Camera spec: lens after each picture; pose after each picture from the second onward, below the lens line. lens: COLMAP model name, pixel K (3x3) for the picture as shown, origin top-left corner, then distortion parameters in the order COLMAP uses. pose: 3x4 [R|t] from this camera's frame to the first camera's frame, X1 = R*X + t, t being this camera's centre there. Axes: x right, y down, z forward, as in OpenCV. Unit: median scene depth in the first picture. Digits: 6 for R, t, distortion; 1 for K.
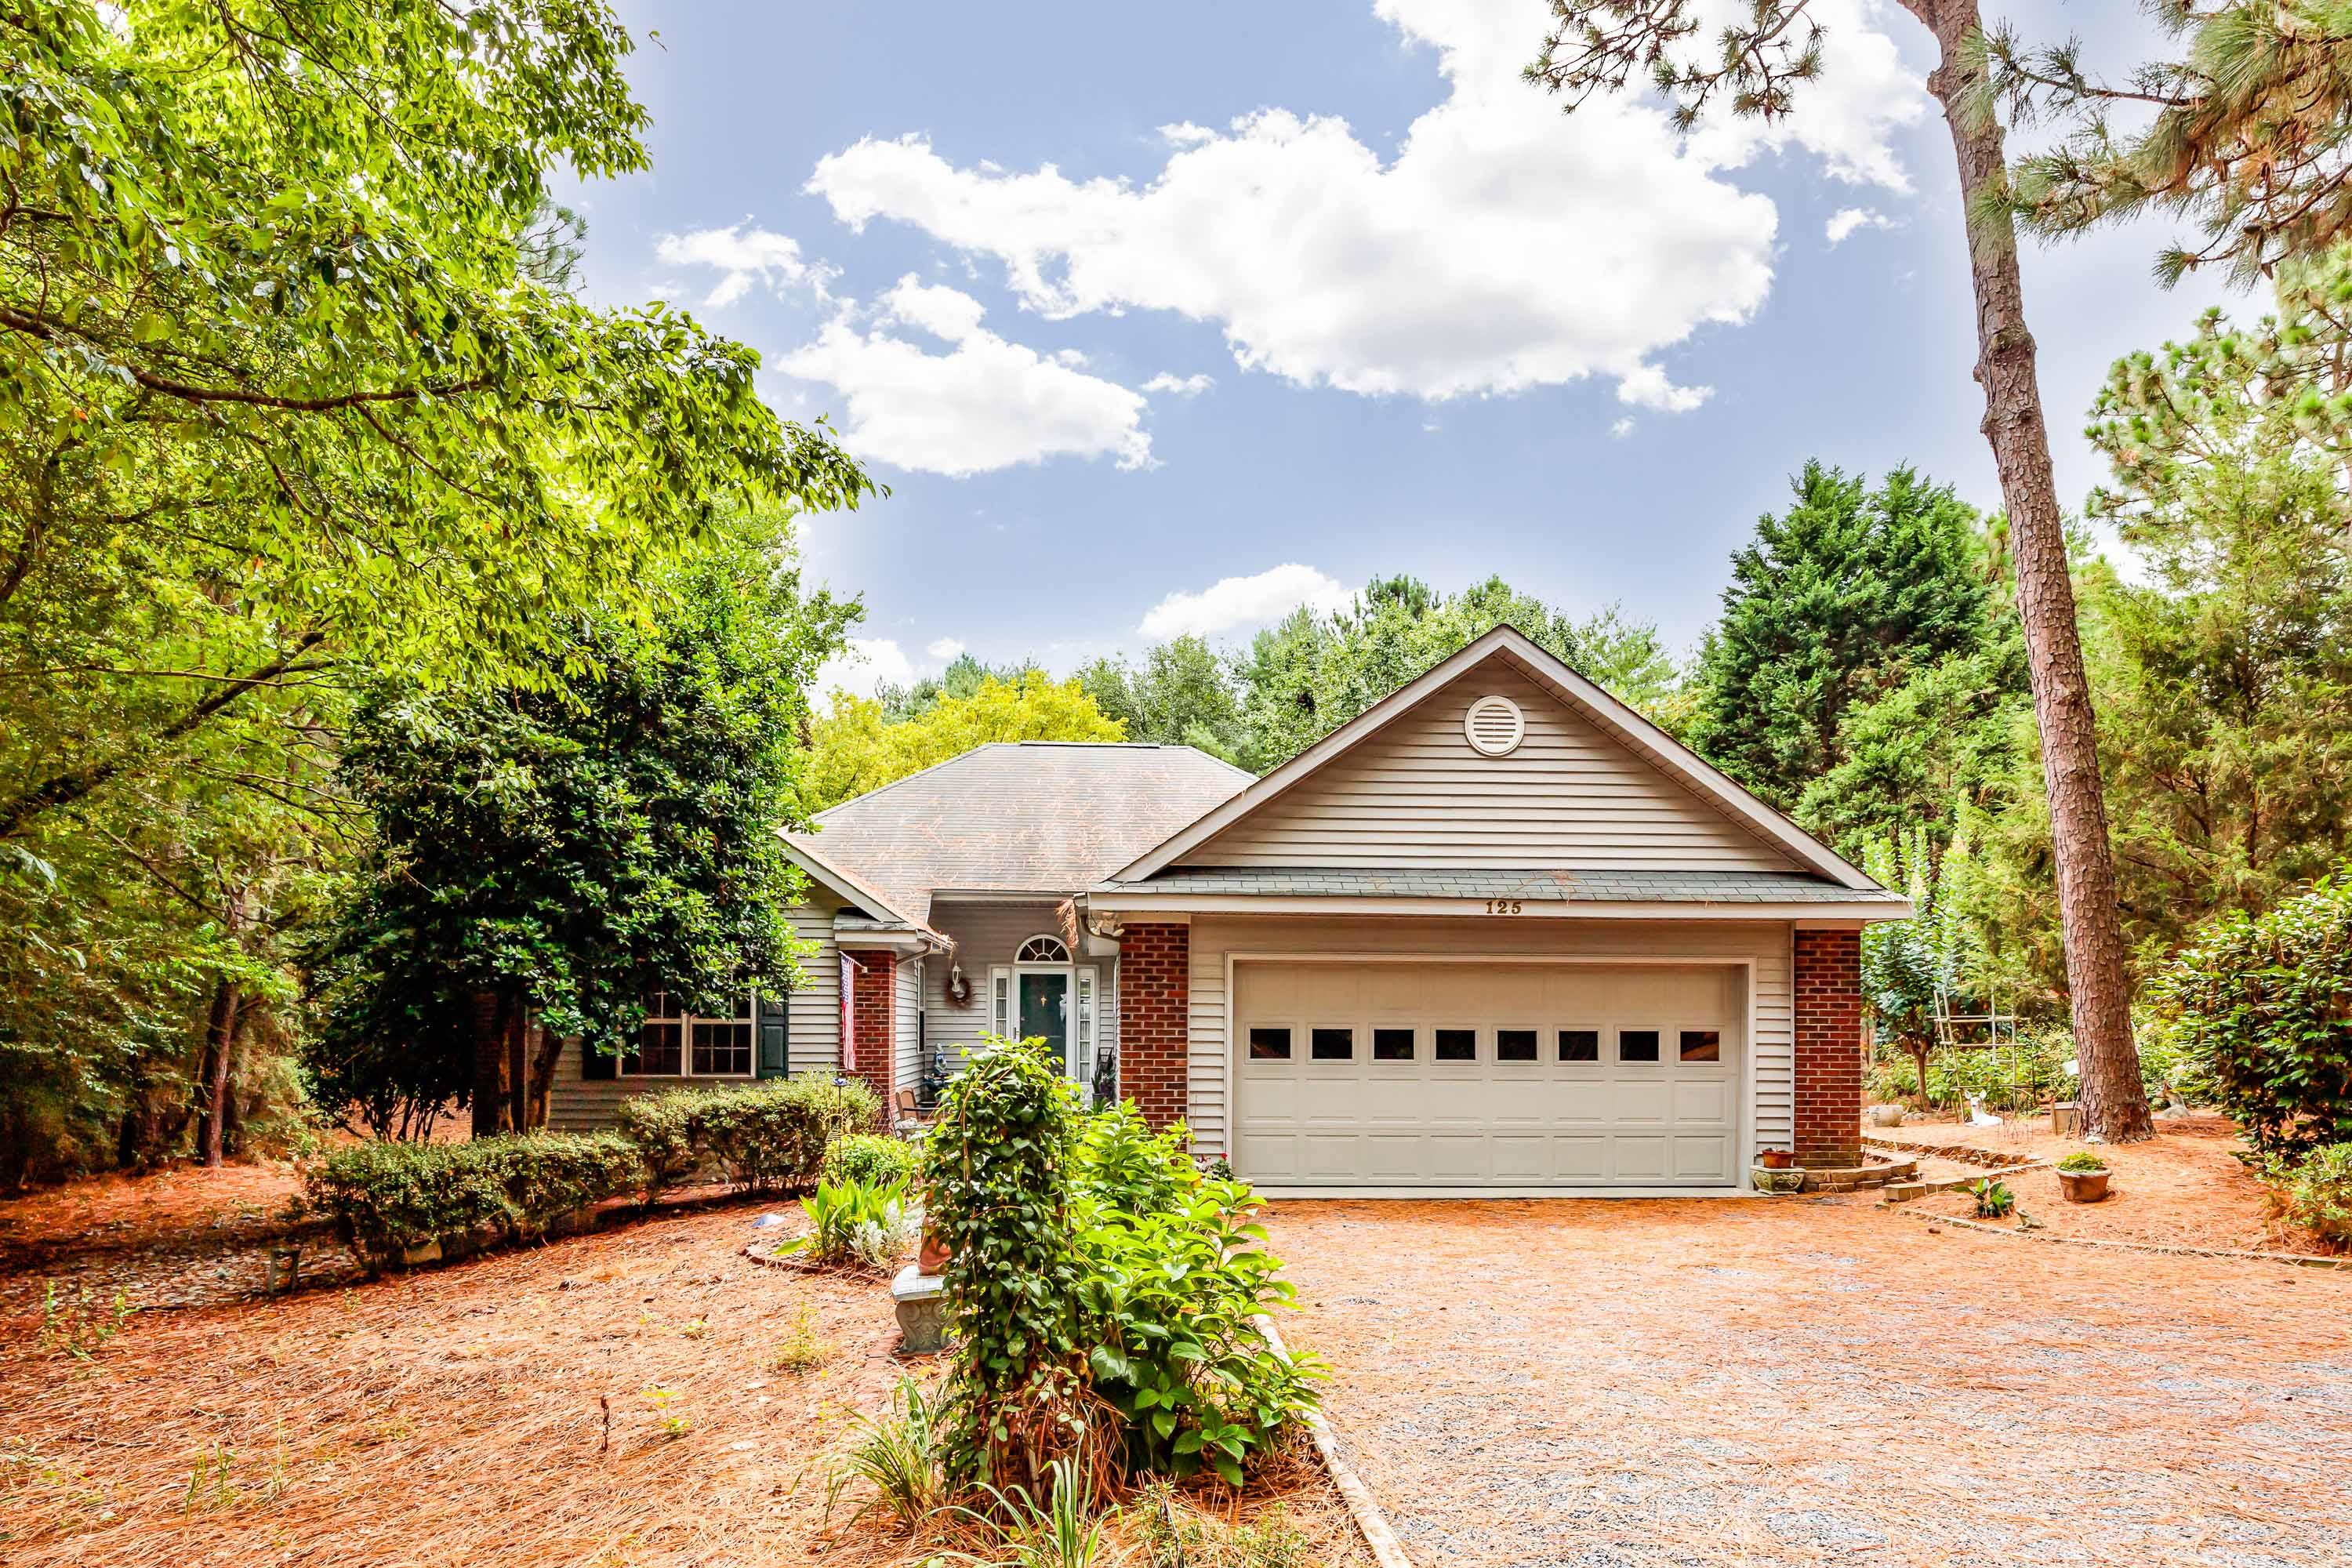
lens RADIAL K [[1291.9, 0, 1192.6], [0, 1291.9, 1029.3], [0, 0, 1]] dist [0.003488, -0.003523]
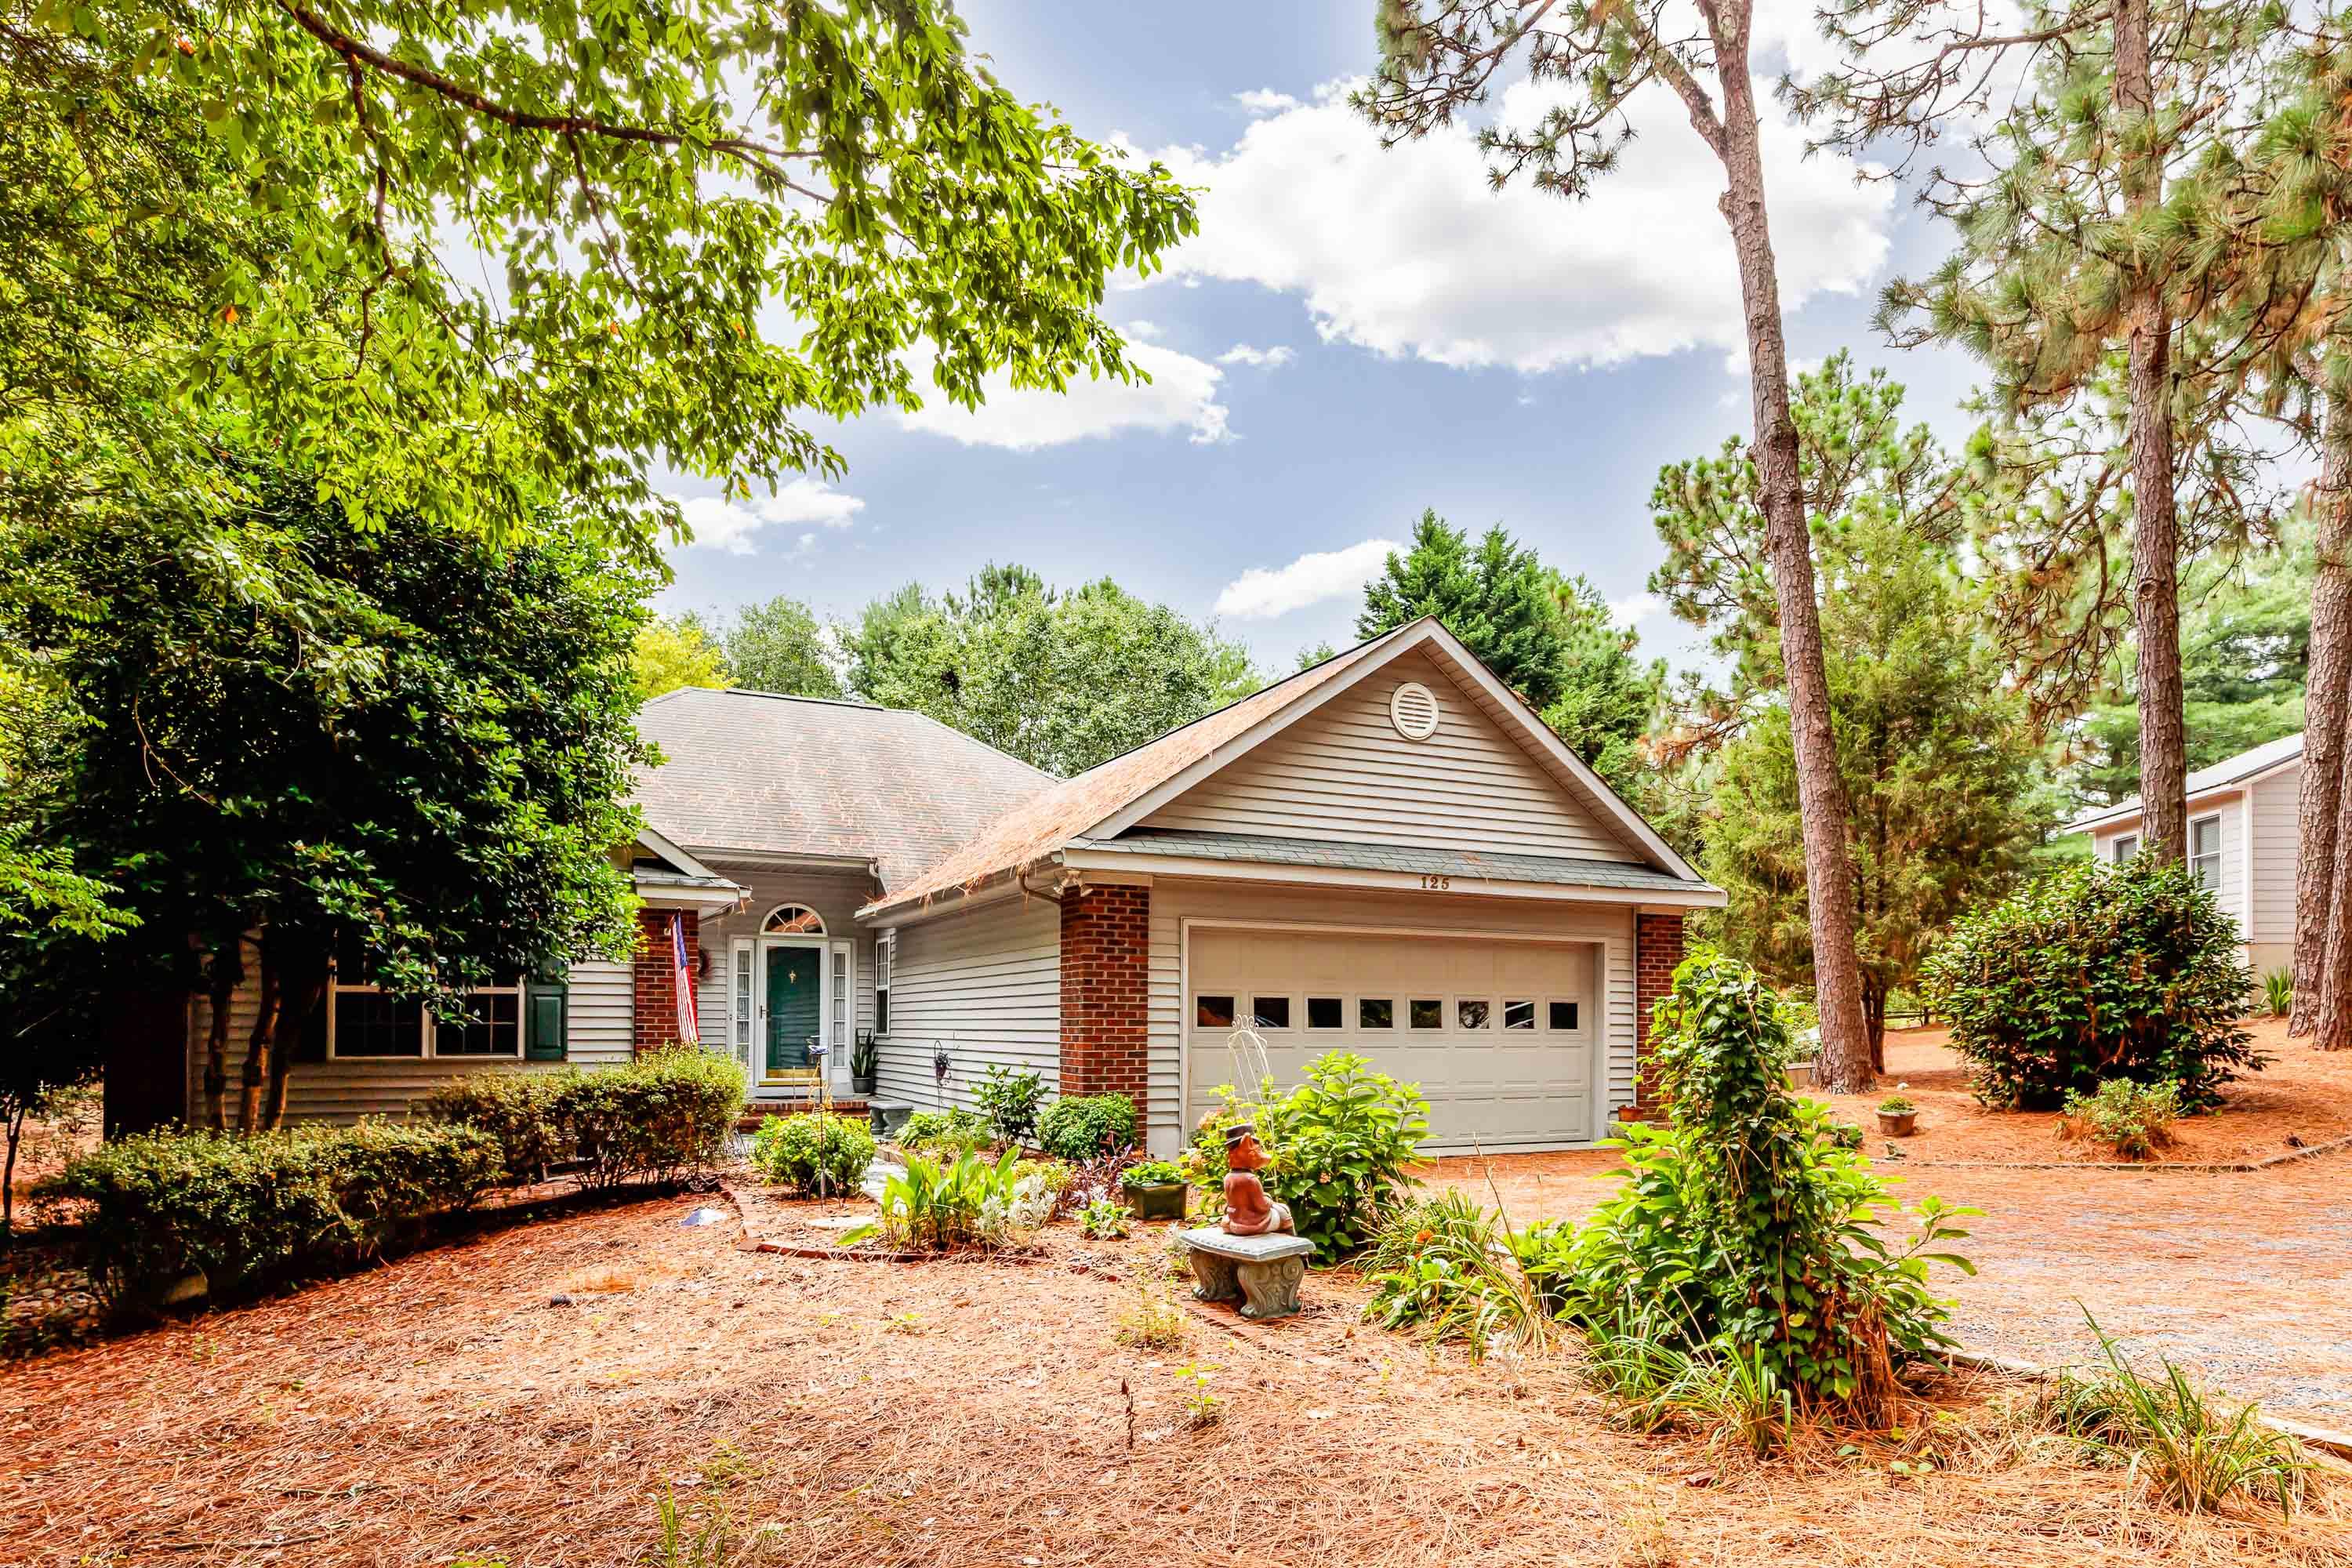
lens RADIAL K [[1291.9, 0, 1192.6], [0, 1291.9, 1029.3], [0, 0, 1]] dist [0.003488, -0.003523]
pose [[0.924651, -0.001530, 0.380813, -0.331670], [0.001078, 0.999998, 0.001400, 0.023067], [-0.380815, -0.000884, 0.924651, 0.090054]]
